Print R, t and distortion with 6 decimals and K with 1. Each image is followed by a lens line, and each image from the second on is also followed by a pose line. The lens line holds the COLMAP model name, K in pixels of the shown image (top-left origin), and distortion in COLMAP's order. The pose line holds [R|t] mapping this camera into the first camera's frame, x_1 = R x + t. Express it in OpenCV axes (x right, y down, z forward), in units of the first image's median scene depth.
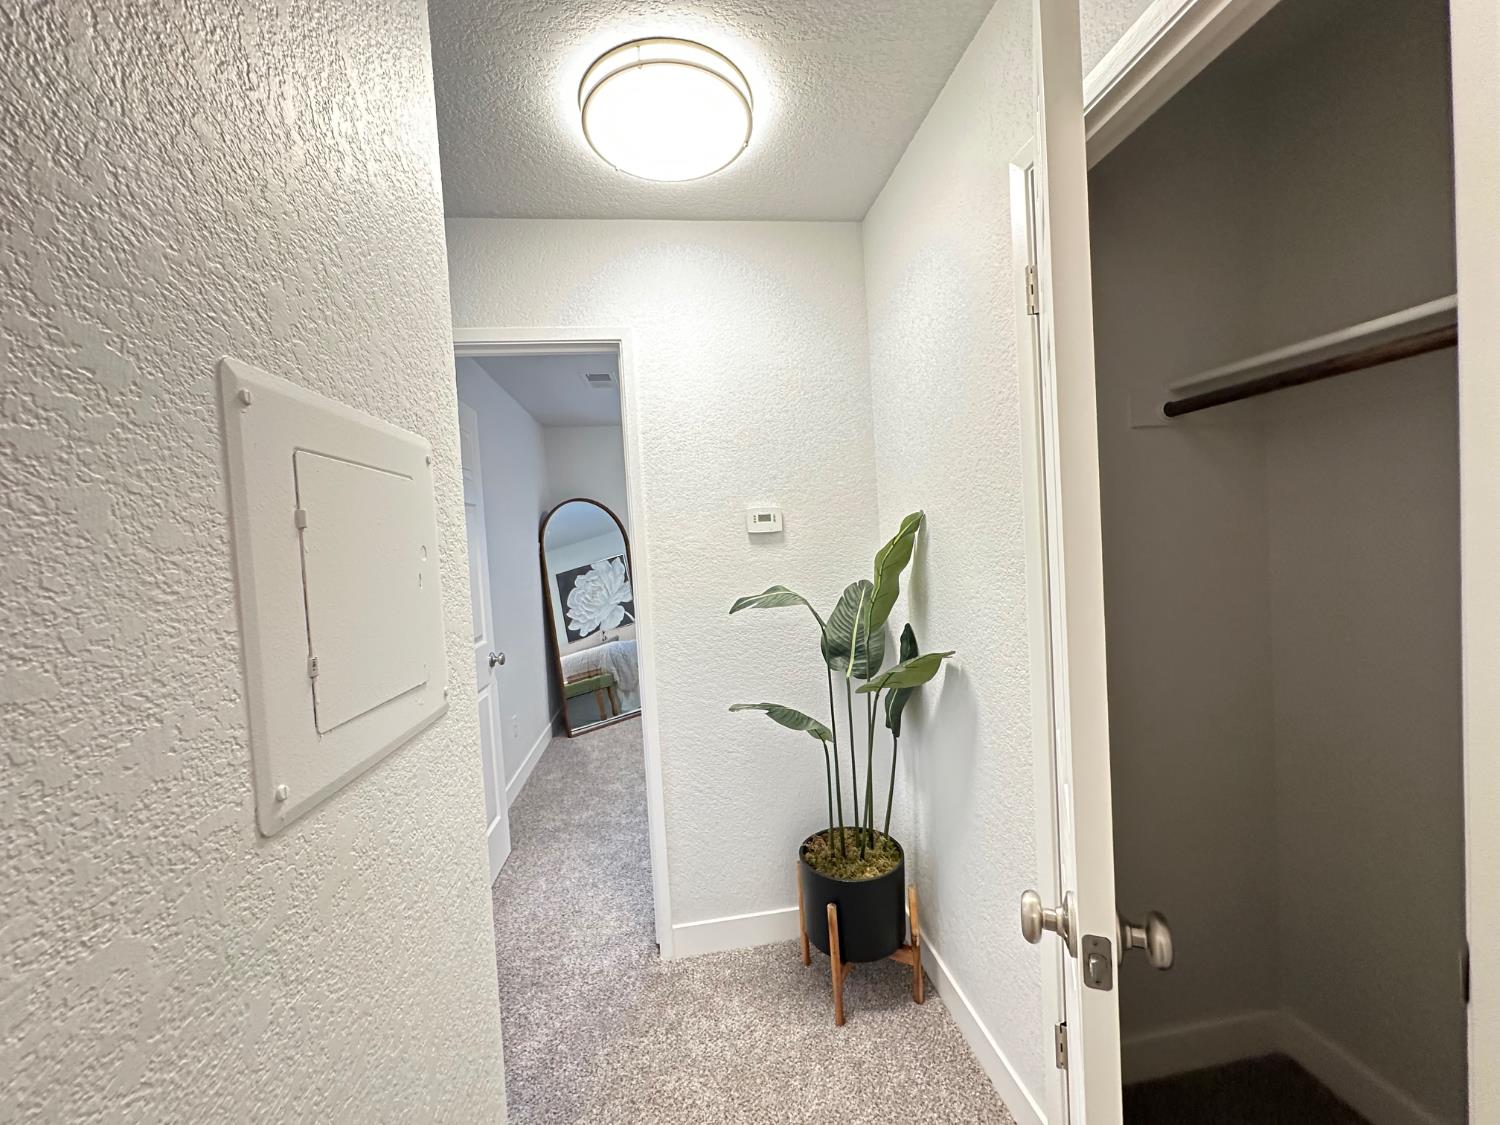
lens RADIAL K [[593.1, 0, 751.7], [0, 593.1, 565.7], [0, 0, 1]] dist [-0.004156, 0.001031]
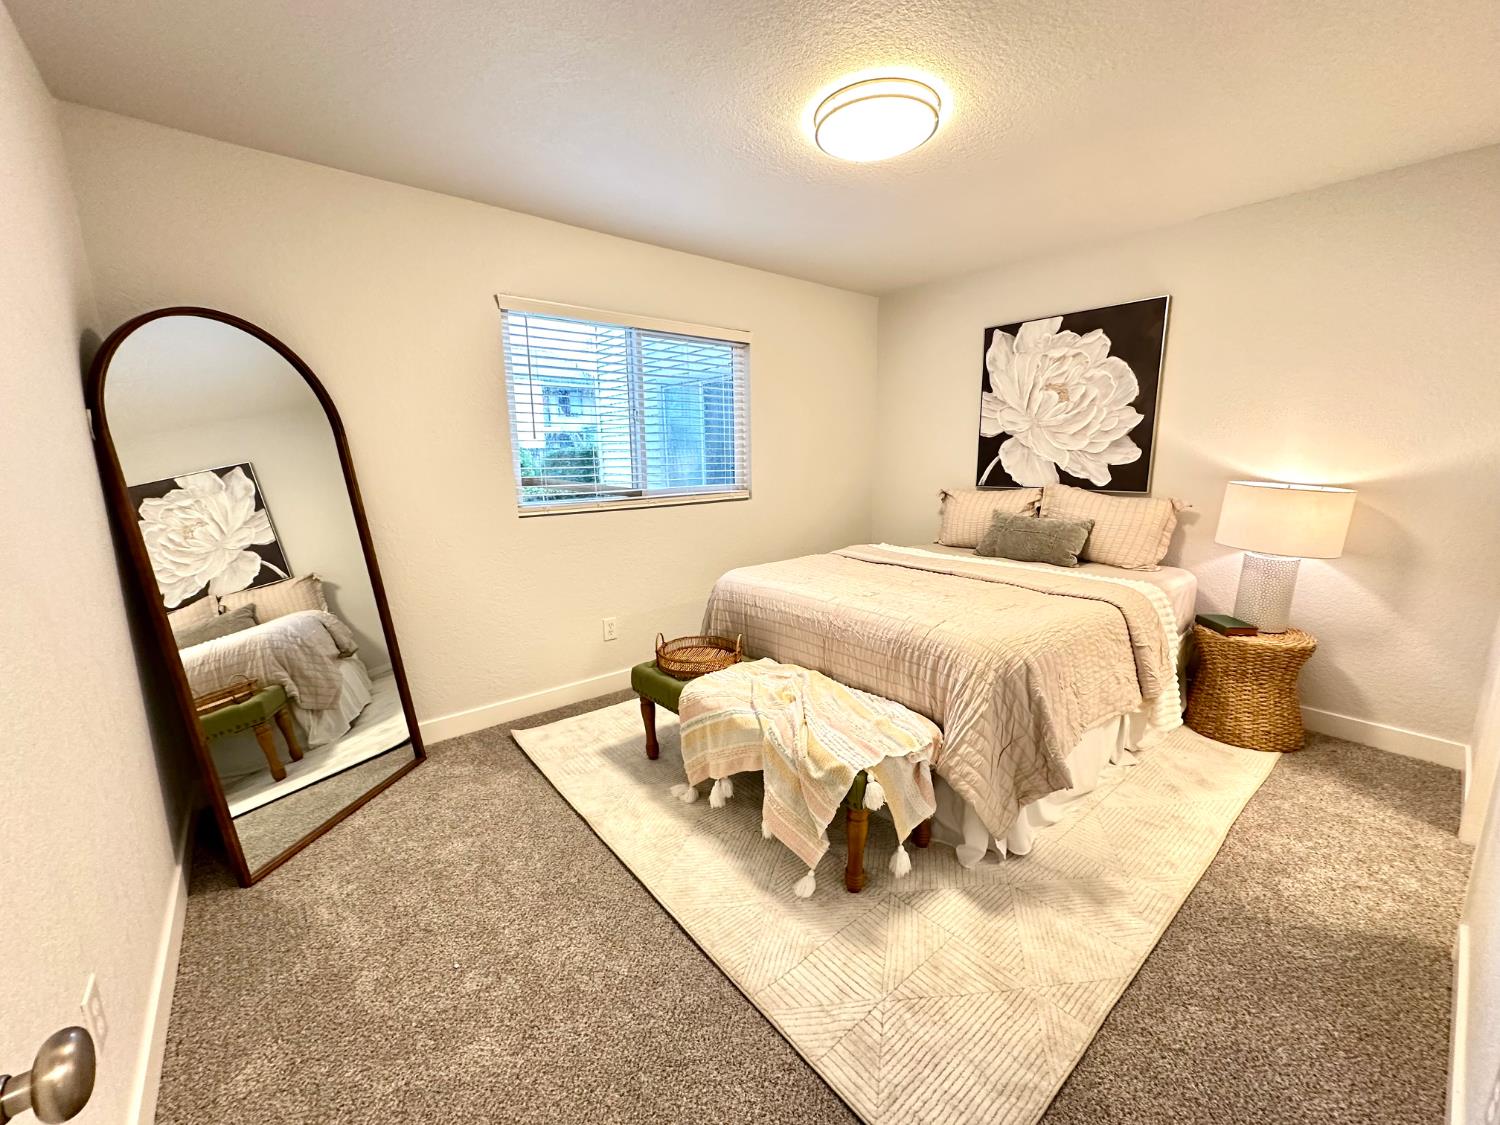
lens RADIAL K [[593.1, 0, 751.7], [0, 593.1, 565.7], [0, 0, 1]] dist [-0.004156, 0.001031]
pose [[0.846784, -0.050668, 0.529518, -0.116847], [-0.016797, 0.992410, 0.121822, 0.002476], [-0.531671, -0.112051, 0.839506, 0.255850]]
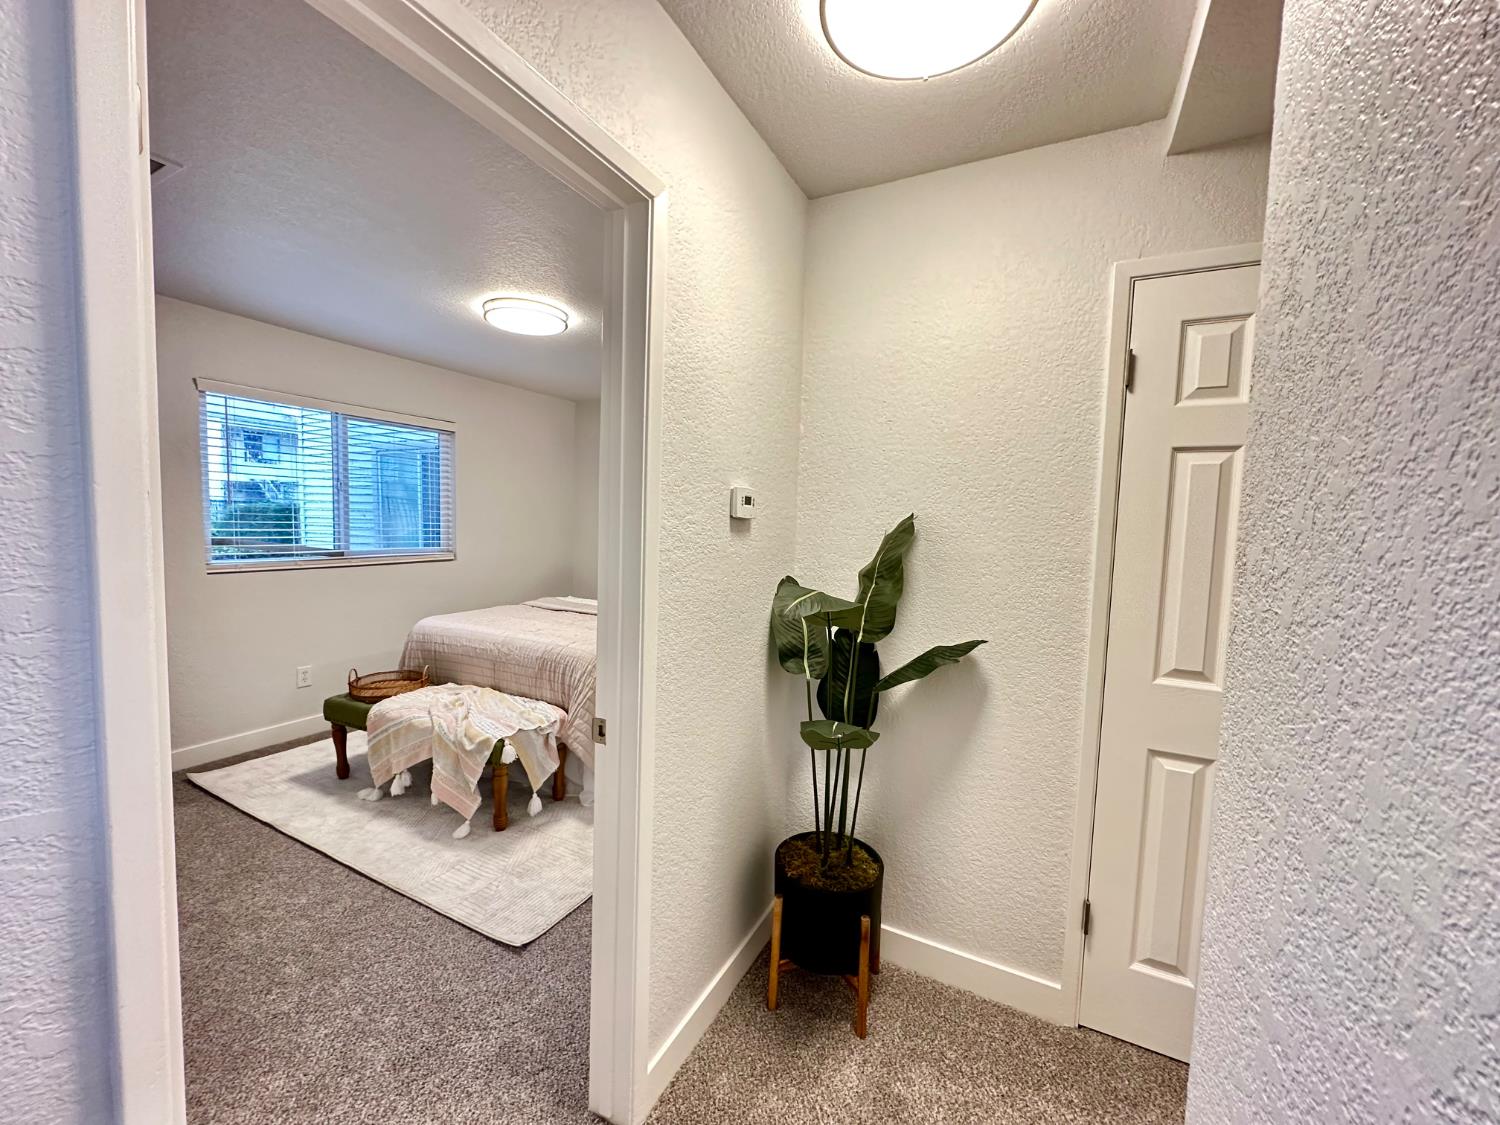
lens RADIAL K [[593.1, 0, 751.7], [0, 593.1, 565.7], [0, 0, 1]] dist [-0.004156, 0.001031]
pose [[0.570549, 0.013112, 0.821159, -0.156890], [-0.030296, 0.999528, 0.005090, 0.001343], [-0.820705, -0.027782, 0.570677, 0.127961]]
